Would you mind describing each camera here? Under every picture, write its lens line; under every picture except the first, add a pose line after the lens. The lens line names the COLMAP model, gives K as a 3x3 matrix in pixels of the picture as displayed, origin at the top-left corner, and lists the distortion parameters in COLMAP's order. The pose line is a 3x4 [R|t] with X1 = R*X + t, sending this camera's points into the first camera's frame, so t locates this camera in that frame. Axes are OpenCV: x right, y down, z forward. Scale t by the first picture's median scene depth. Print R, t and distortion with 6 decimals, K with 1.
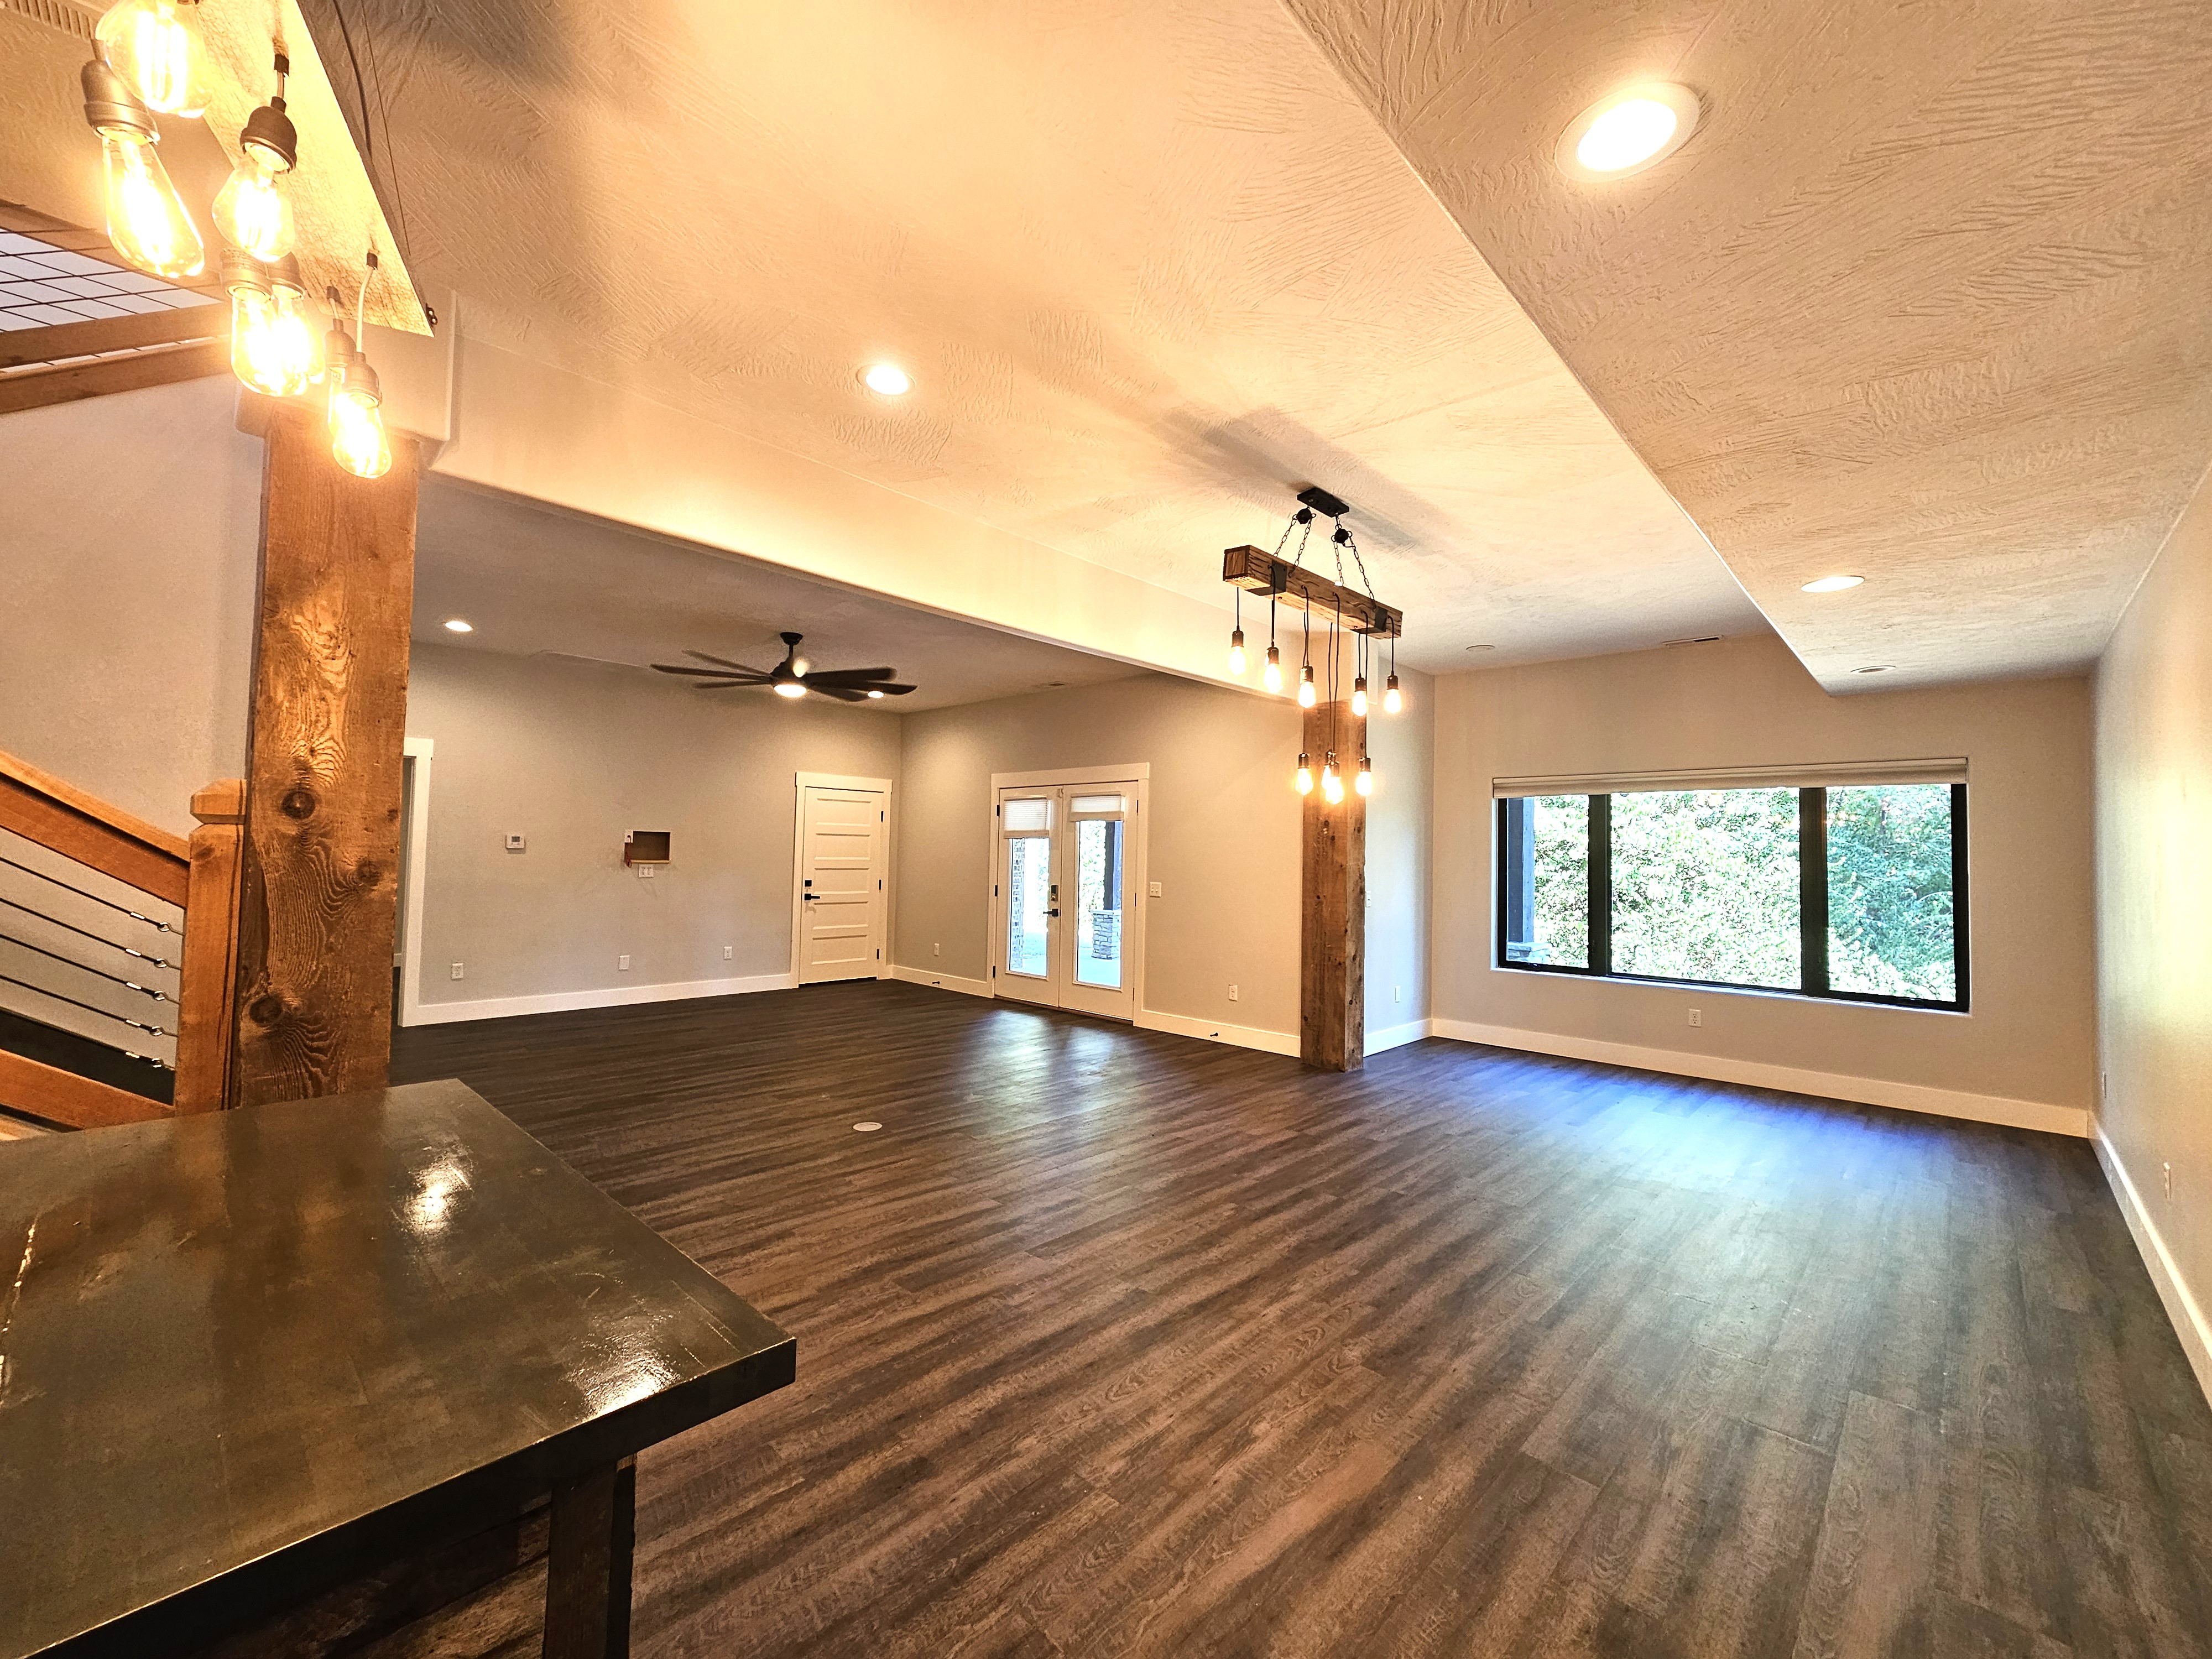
lens RADIAL K [[909.1, 0, 1107.5], [0, 909.1, 818.4], [0, 0, 1]] dist [0.001424, 0.000162]
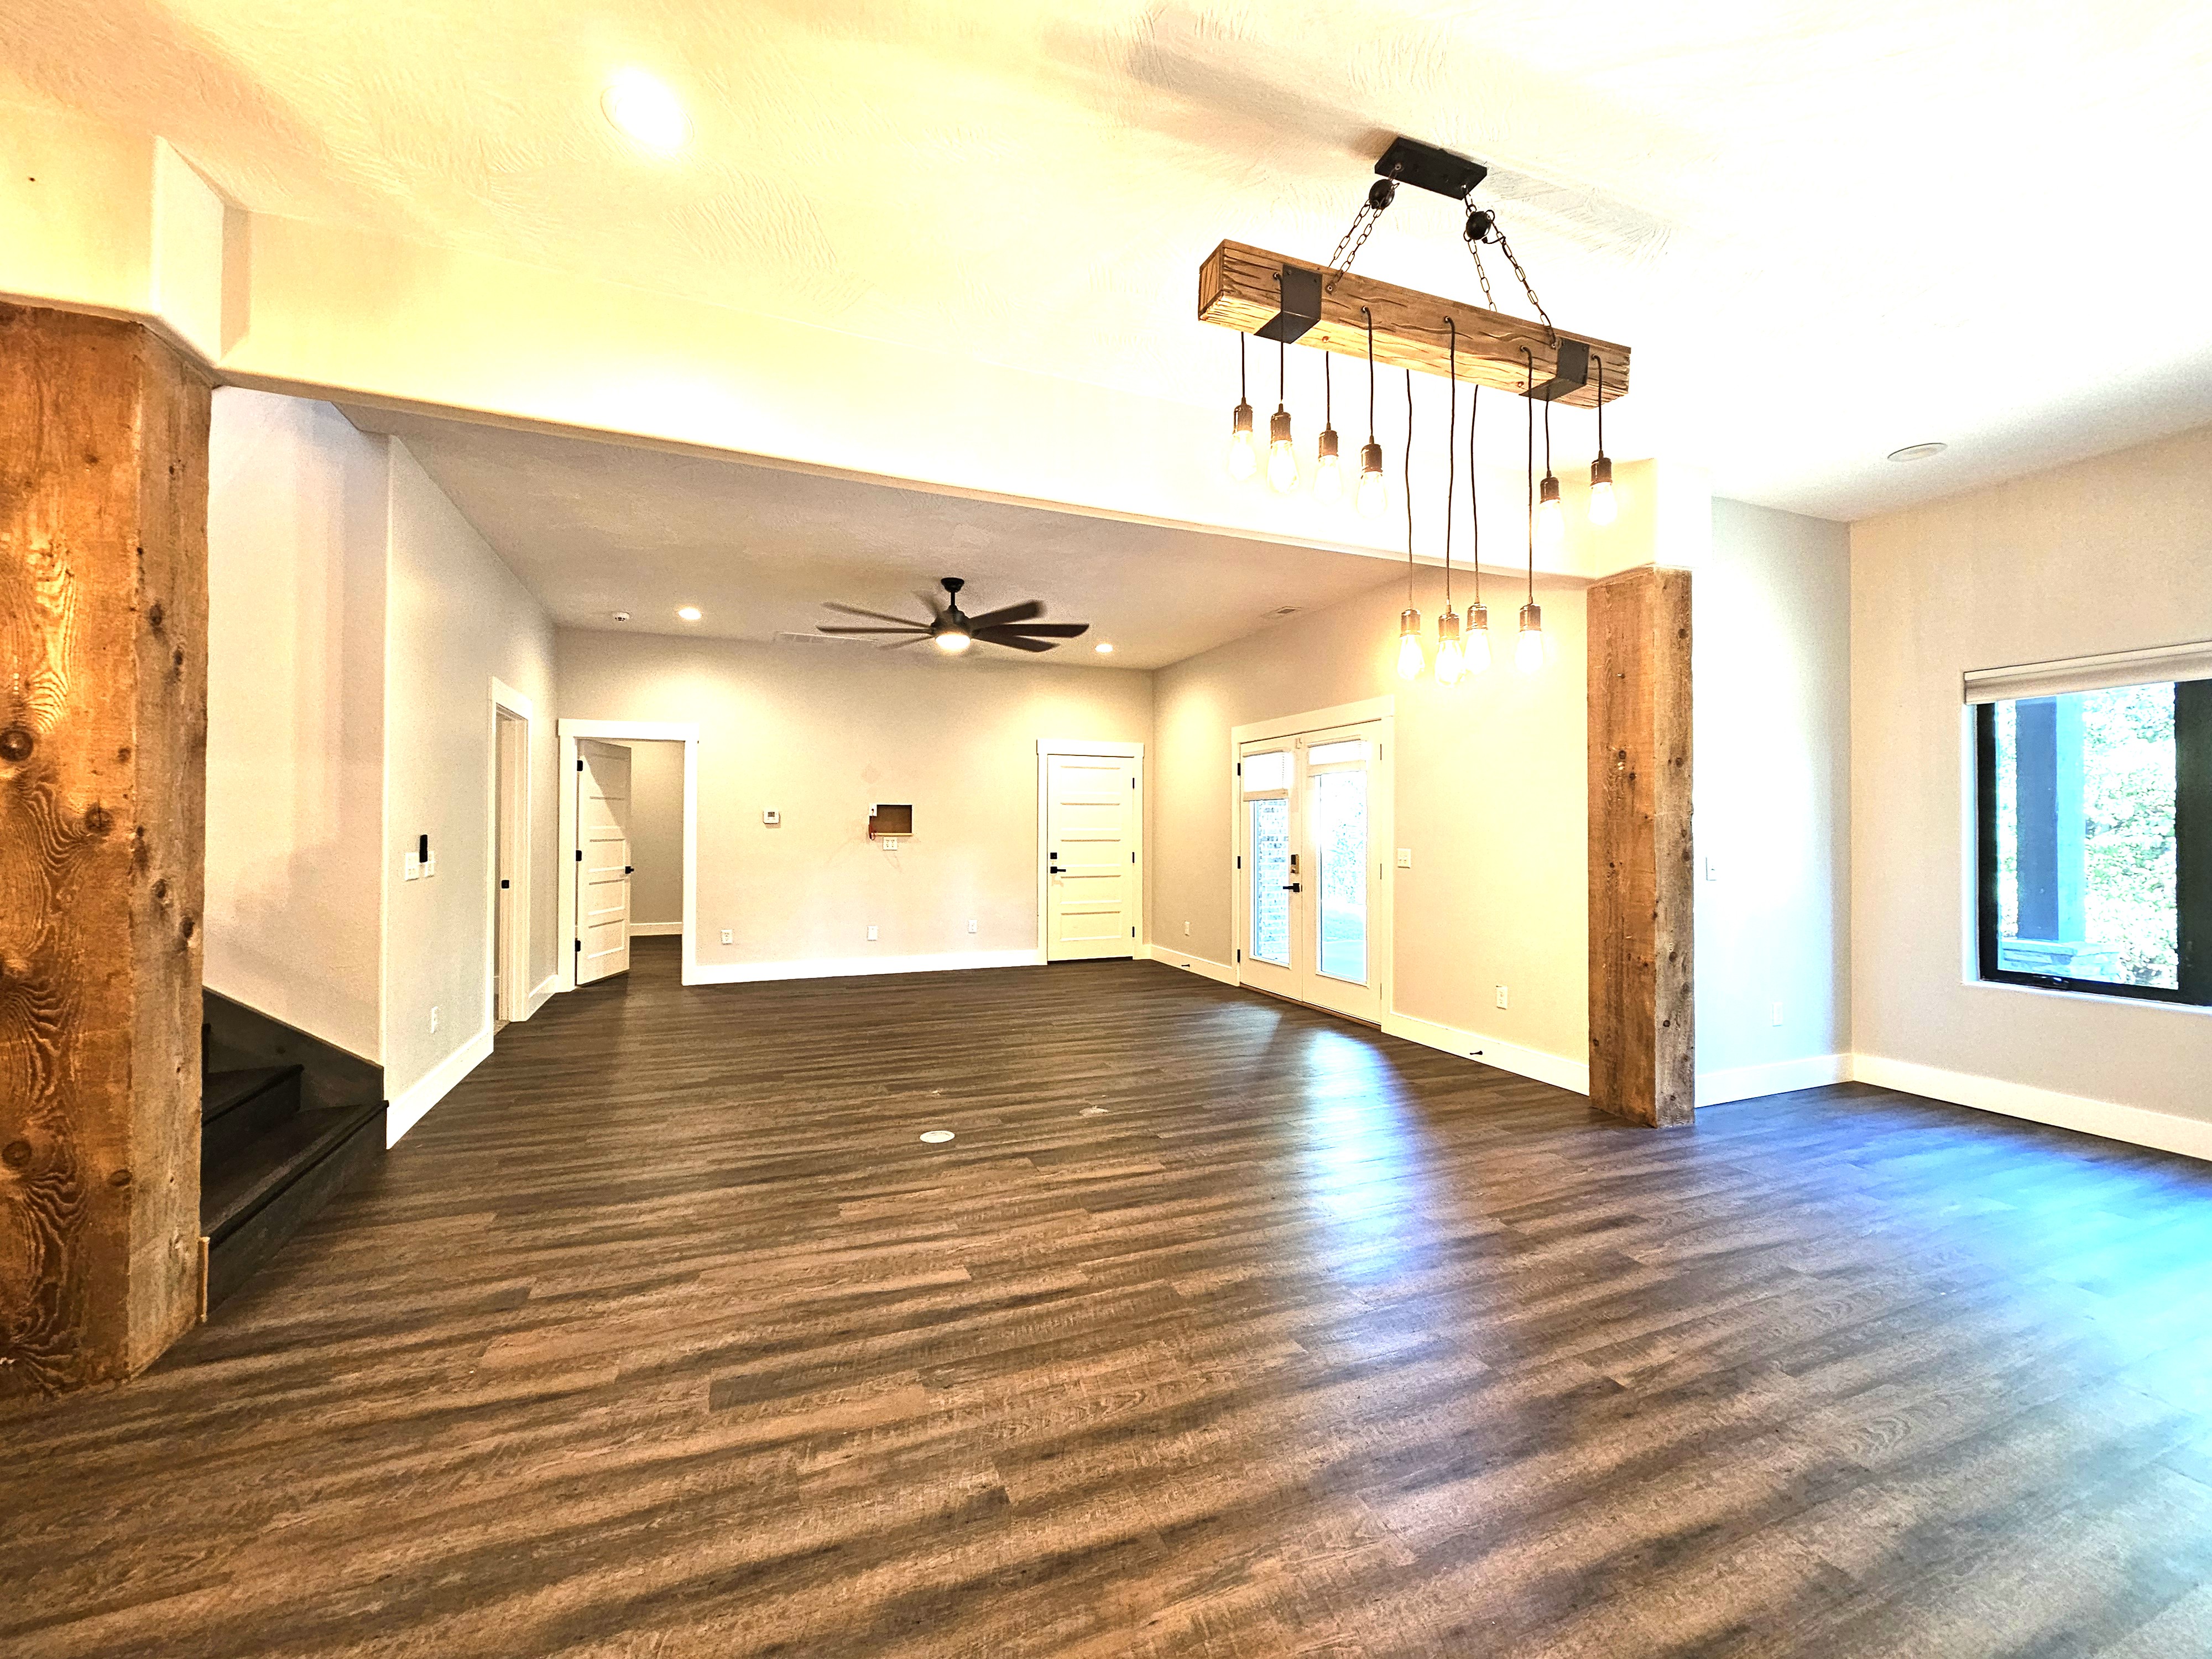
lens RADIAL K [[909.1, 0, 1106.2], [0, 909.1, 819.0], [0, 0, 1]] dist [0.001424, 0.000162]
pose [[0.910981, -0.023955, -0.411752, 0.230339], [0.033327, 0.999323, 0.015594, 0.040028], [0.411100, -0.027928, 0.911162, 0.314021]]
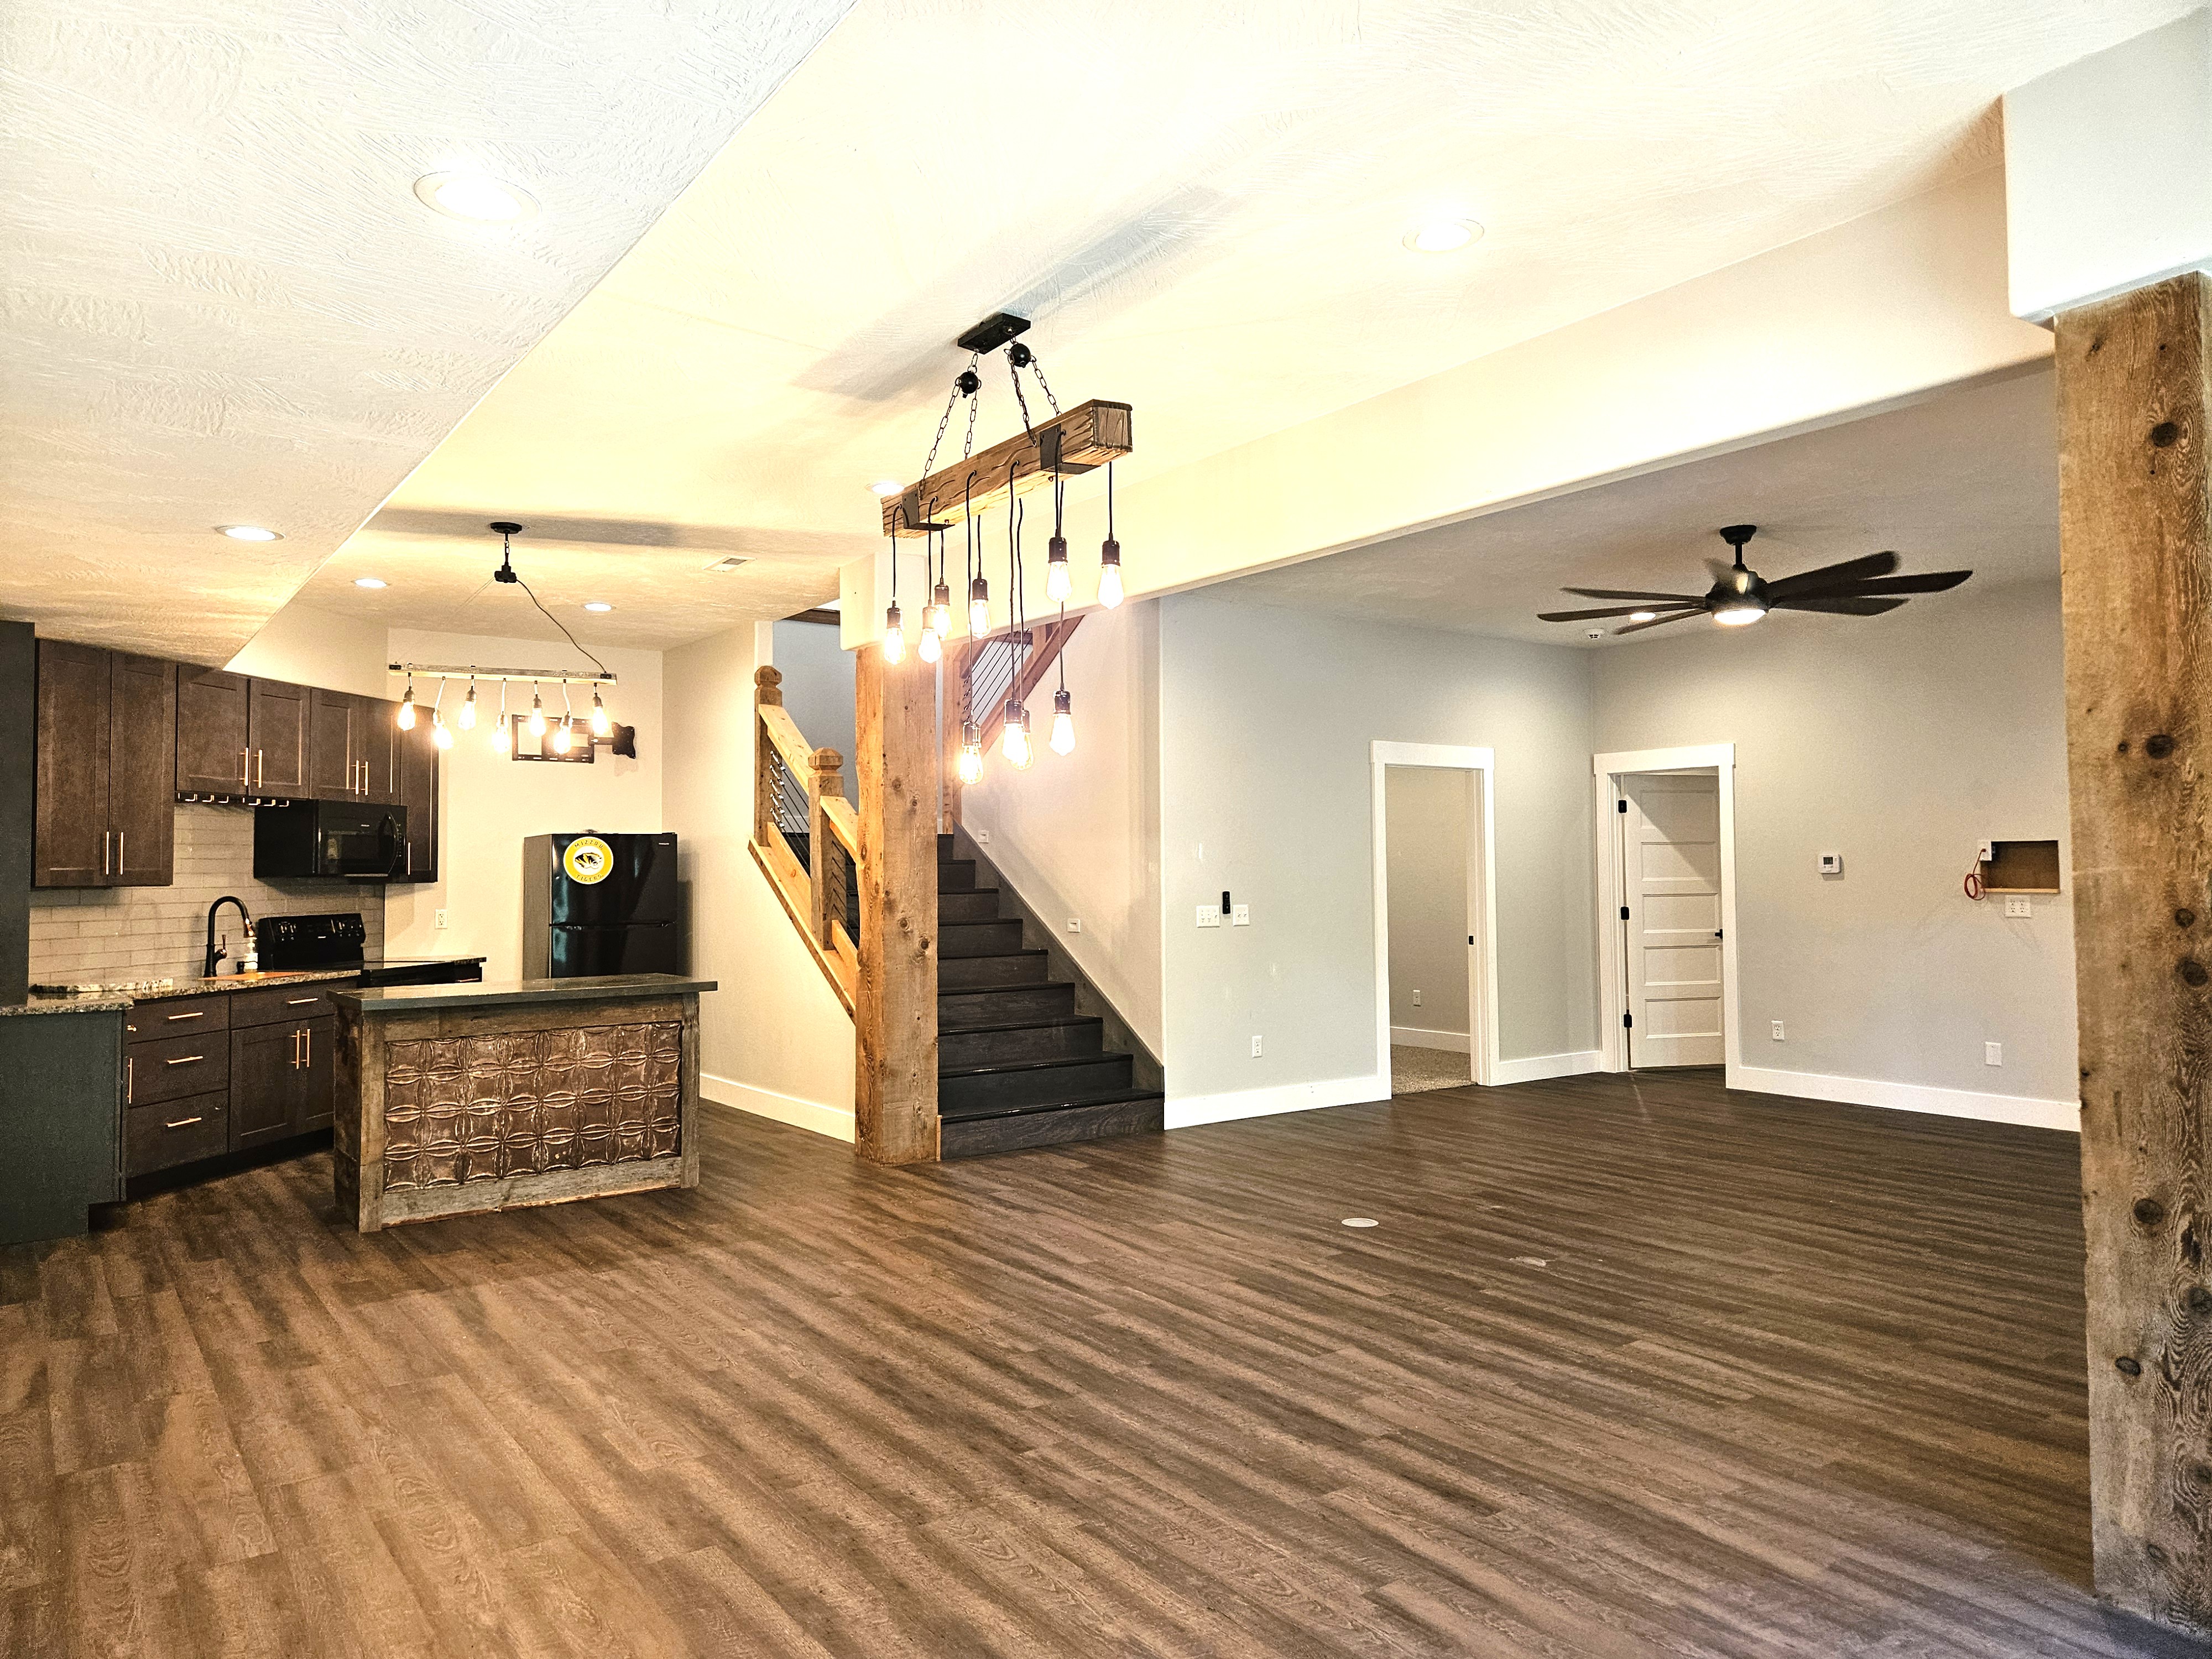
lens RADIAL K [[1471.5, 0, 1097.2], [0, 1471.5, 813.3], [0, 0, 1]] dist [0.078144, -0.070881]
pose [[-0.189131, -0.058824, -0.980188, 1.052421], [0.042308, 0.996789, -0.067983, 0.067541], [0.981040, -0.054327, -0.186035, 1.043593]]
